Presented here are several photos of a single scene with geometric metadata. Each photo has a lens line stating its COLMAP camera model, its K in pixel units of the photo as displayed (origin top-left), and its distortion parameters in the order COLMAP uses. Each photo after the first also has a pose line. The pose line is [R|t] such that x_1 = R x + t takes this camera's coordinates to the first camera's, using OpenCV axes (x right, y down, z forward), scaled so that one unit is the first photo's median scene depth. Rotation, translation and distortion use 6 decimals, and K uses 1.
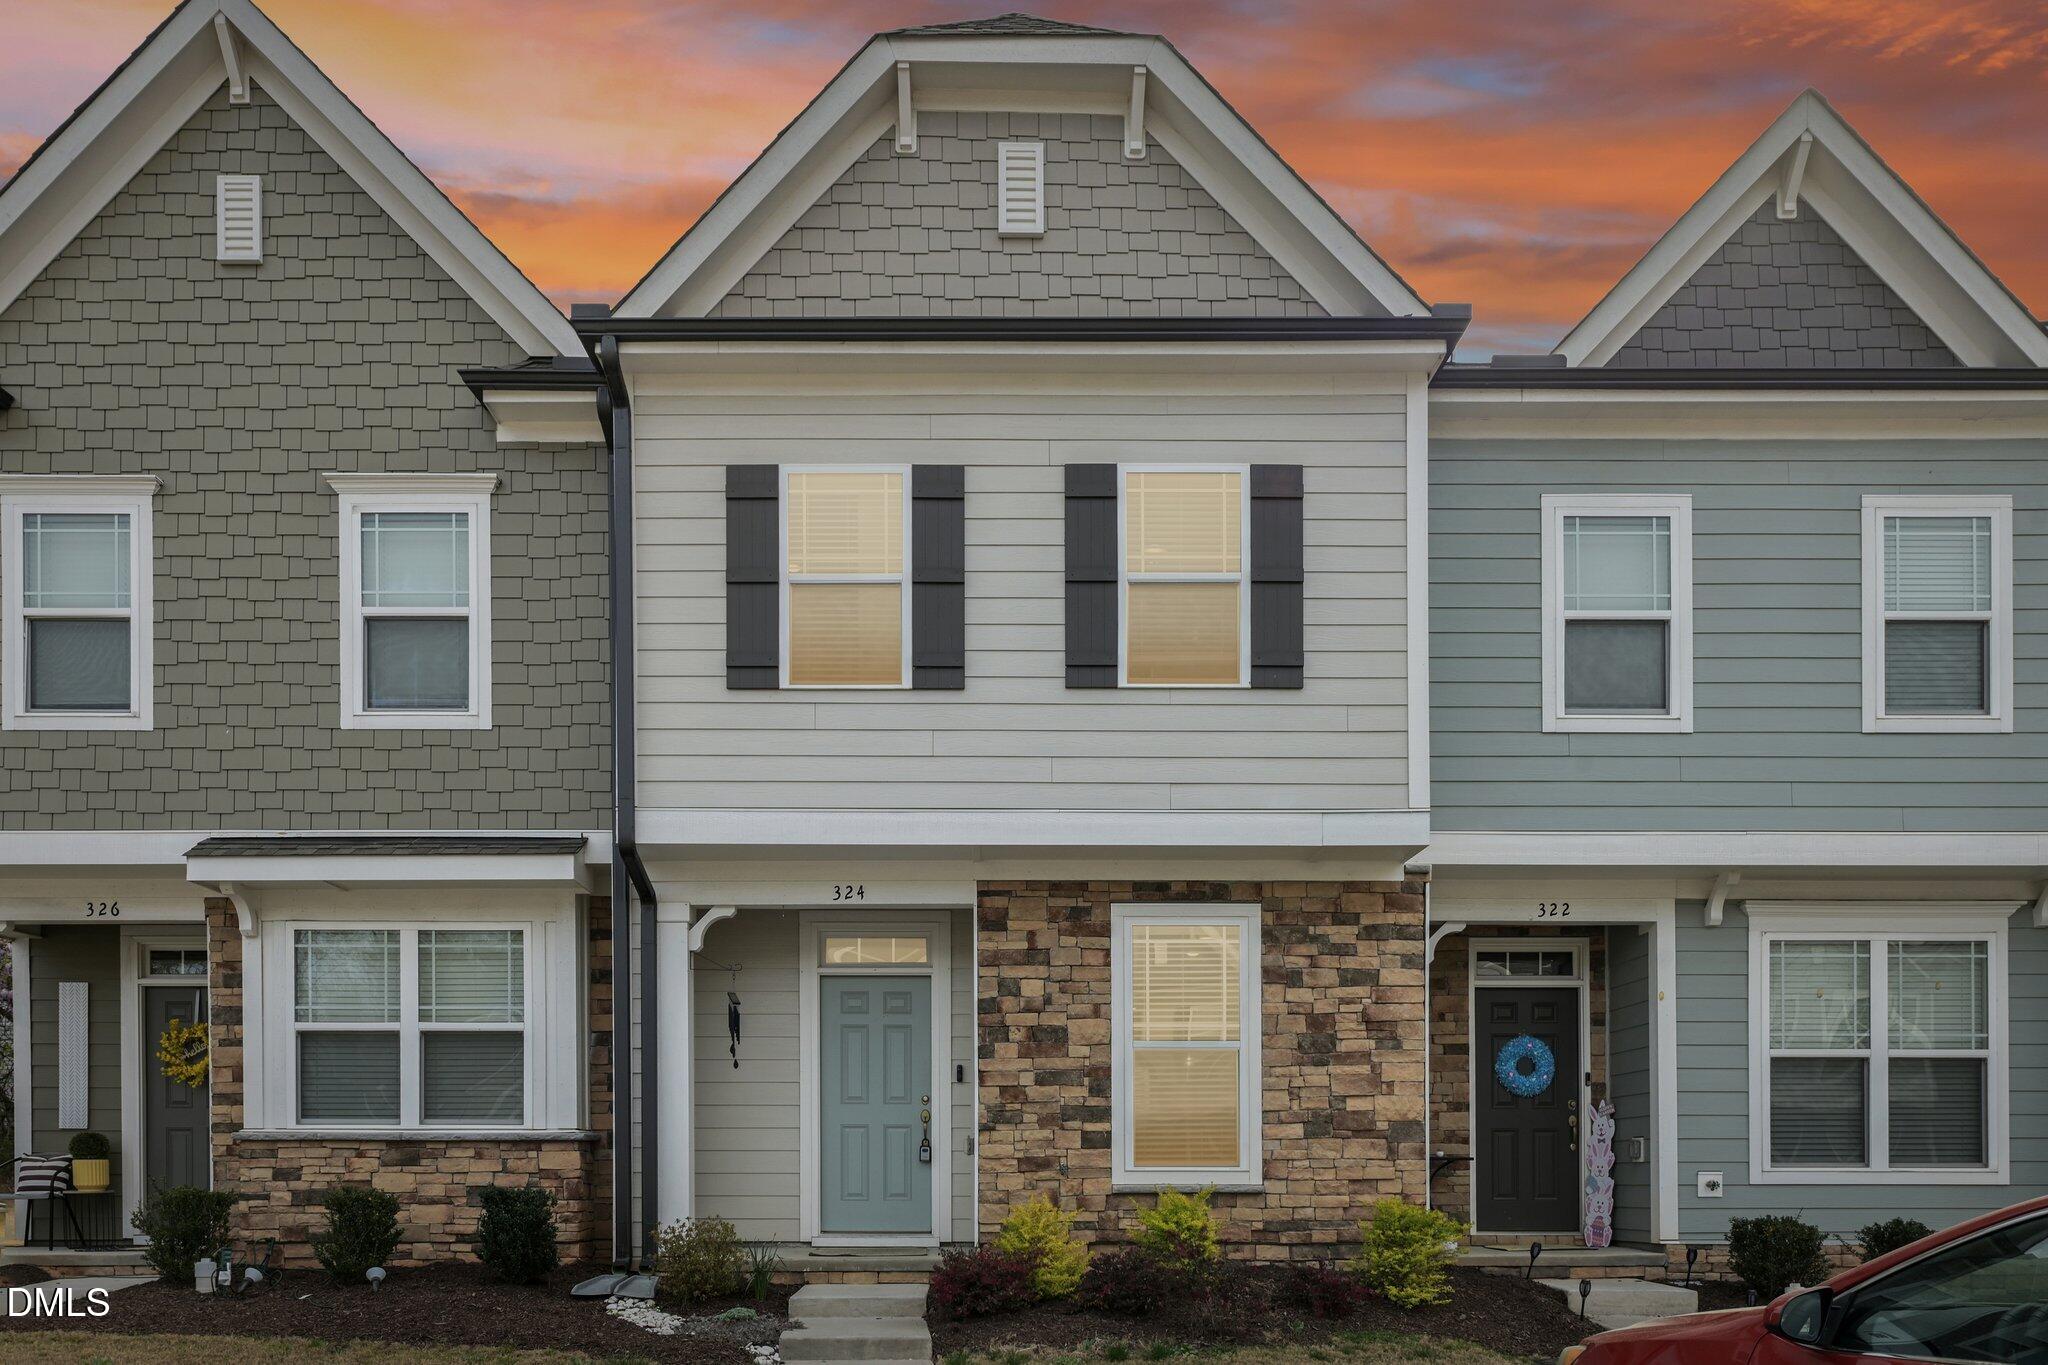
lens RADIAL K [[1431.2, 0, 1024.0], [0, 1431.2, 682.5], [0, 0, 1]] dist [0.000673, 0.001000]
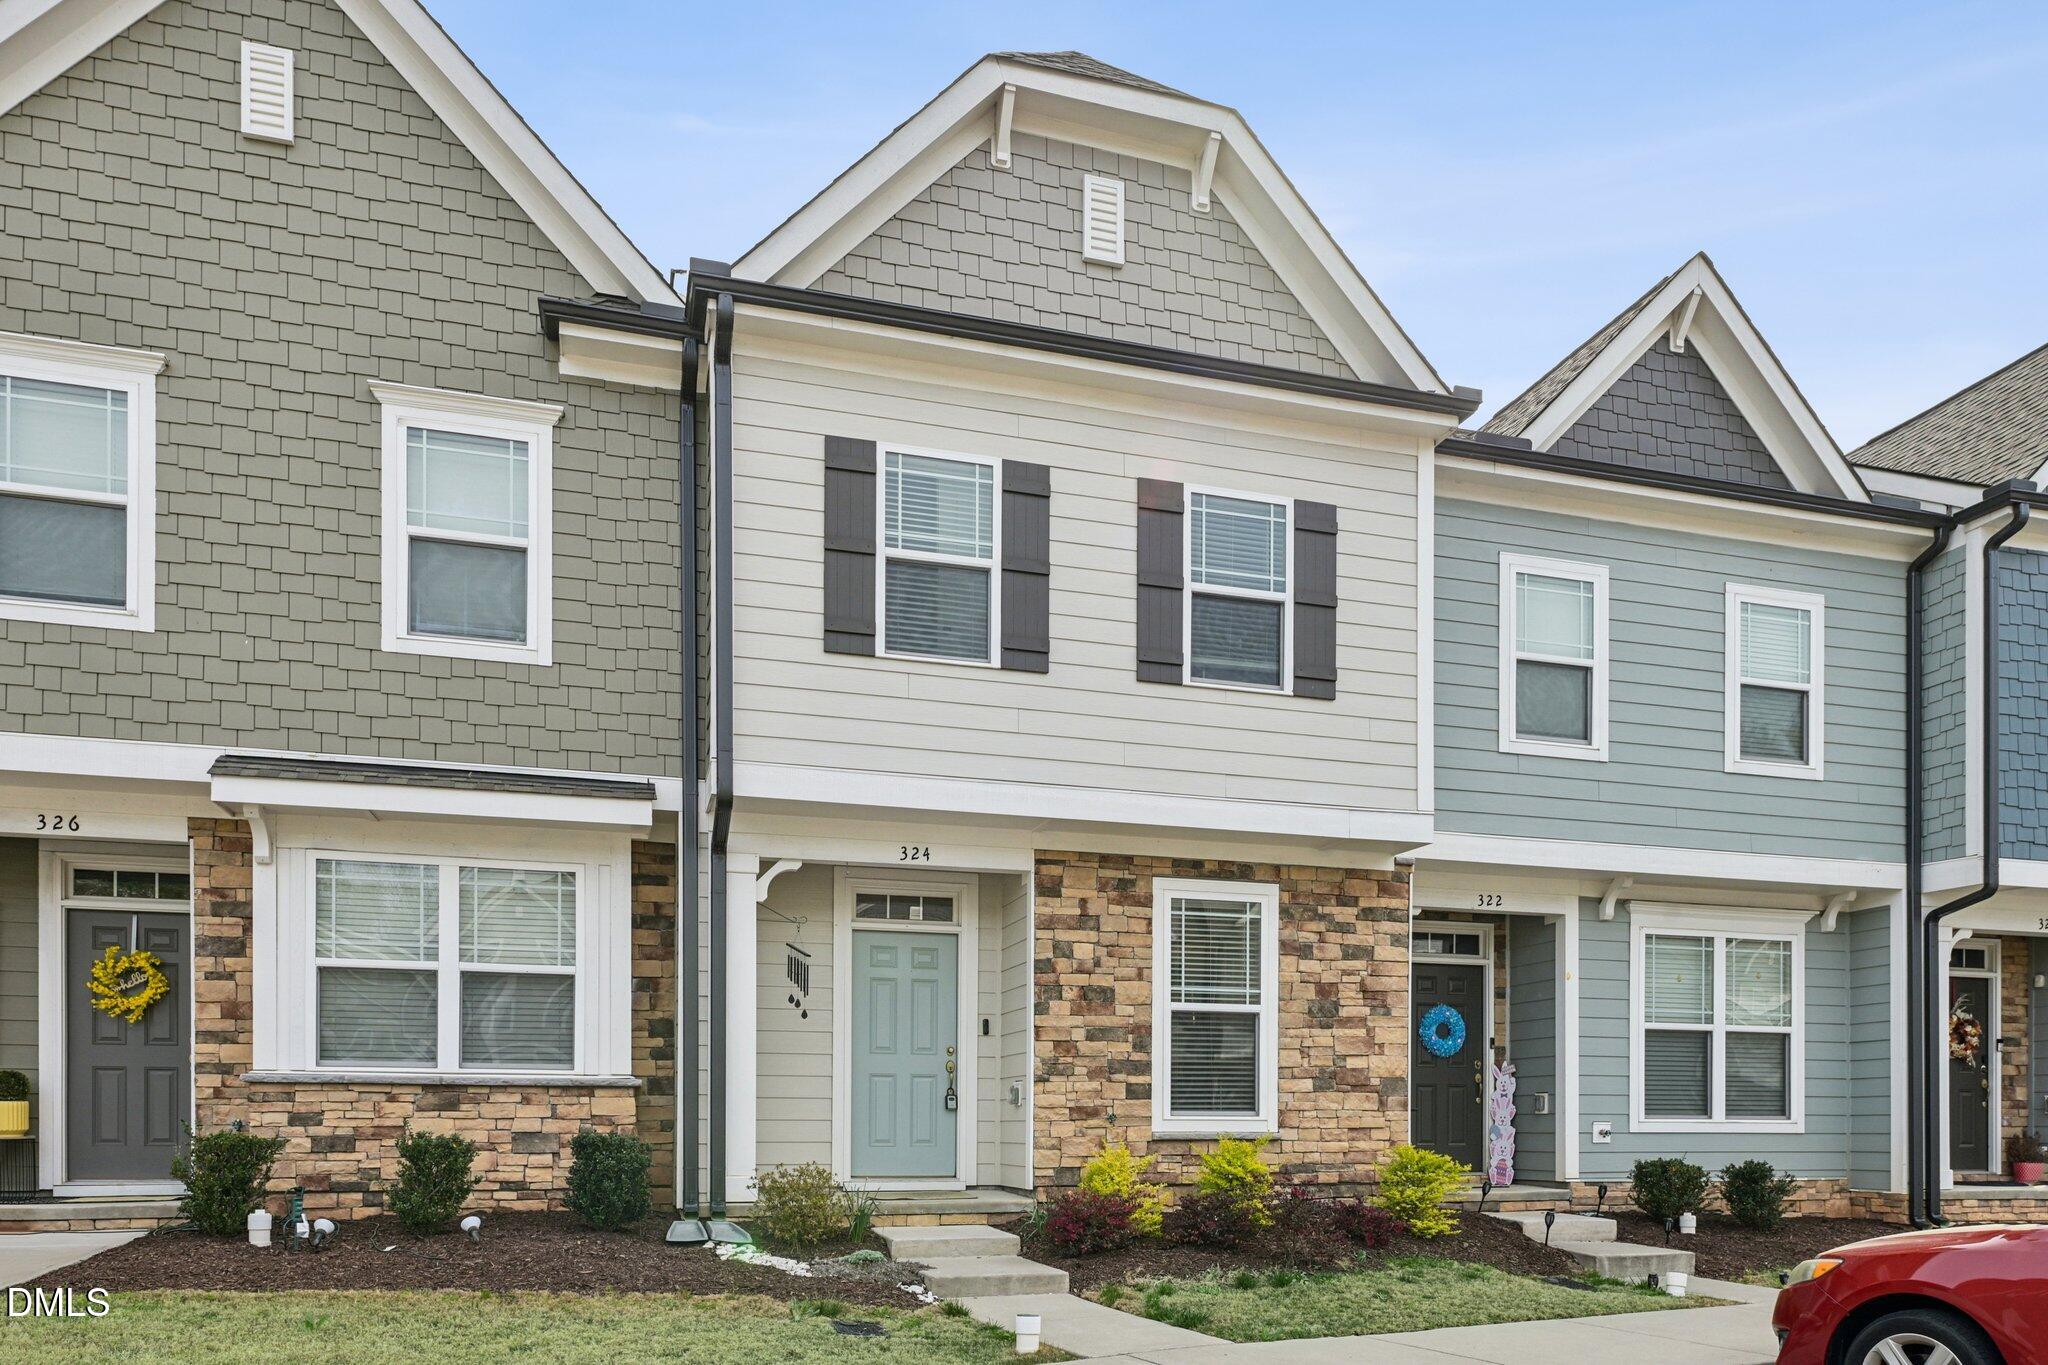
lens RADIAL K [[1402.5, 0, 1023.9], [0, 1402.5, 605.3], [0, 0, 1]] dist [0.000198, 0.000326]
pose [[0.957184, 0.103220, 0.270453, -0.341864], [-0.098026, 0.994647, -0.032678, -0.009738], [-0.272378, 0.004767, 0.962179, -0.020697]]
